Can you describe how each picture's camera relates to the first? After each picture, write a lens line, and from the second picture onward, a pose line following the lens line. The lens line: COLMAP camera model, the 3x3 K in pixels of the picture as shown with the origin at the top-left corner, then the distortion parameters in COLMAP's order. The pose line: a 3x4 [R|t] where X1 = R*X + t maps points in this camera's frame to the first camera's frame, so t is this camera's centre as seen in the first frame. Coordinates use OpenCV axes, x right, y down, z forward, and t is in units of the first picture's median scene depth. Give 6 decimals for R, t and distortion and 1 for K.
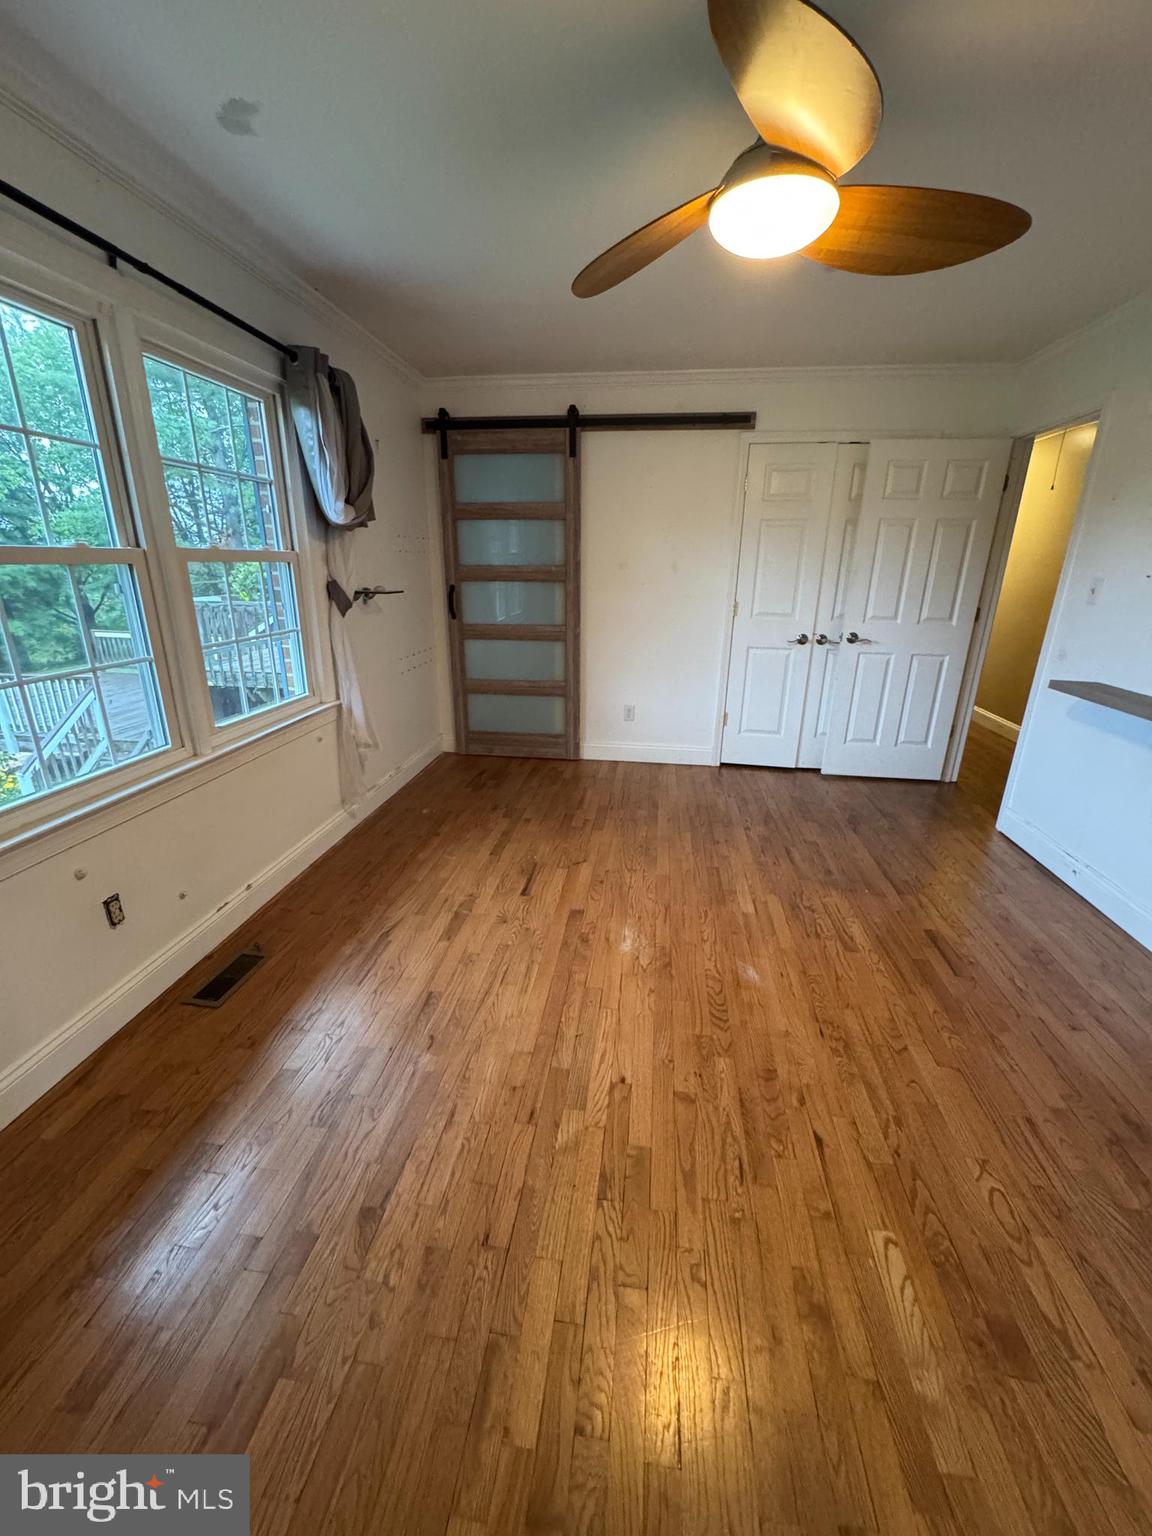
lens RADIAL K [[616.2, 0, 581.2], [0, 616.2, 768.8], [0, 0, 1]] dist [-0.003935, 0.000040]
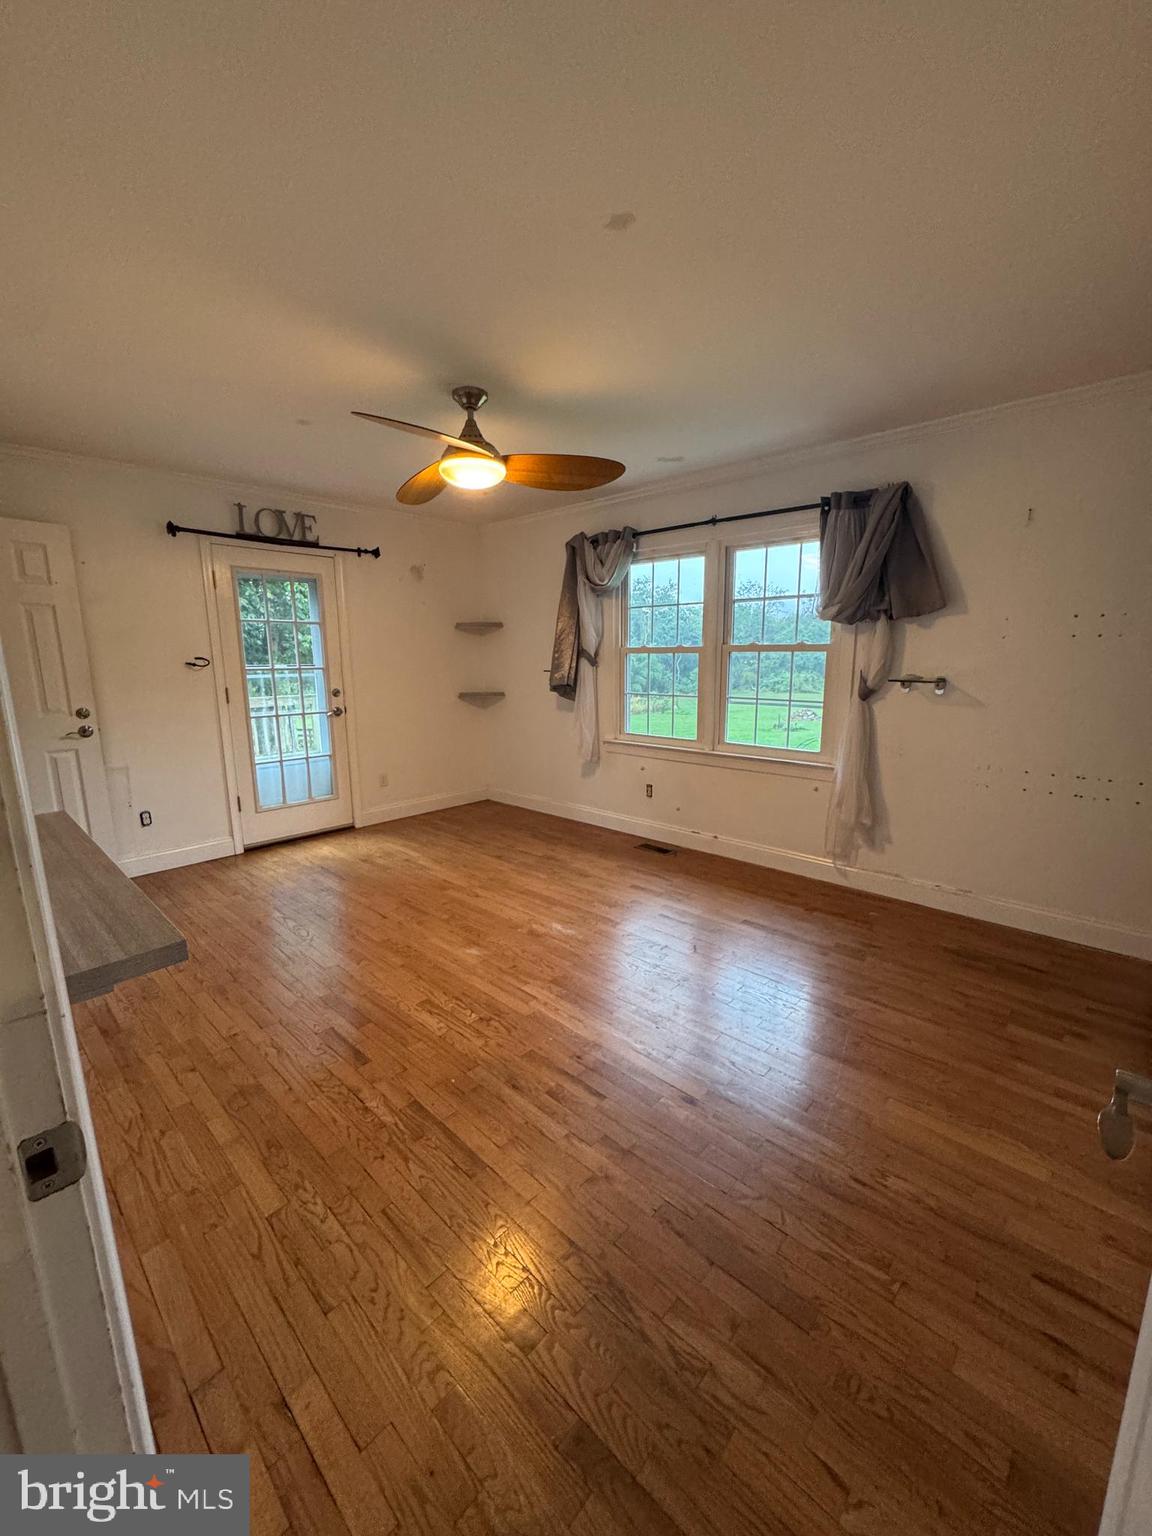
lens RADIAL K [[616.2, 0, 585.6], [0, 616.2, 771.2], [0, 0, 1]] dist [-0.003935, 0.000040]
pose [[-0.581088, 0.144963, -0.800826, 1.054012], [-0.260486, 0.899115, 0.351767, -0.500501], [0.771028, 0.413011, -0.484704, 1.543908]]
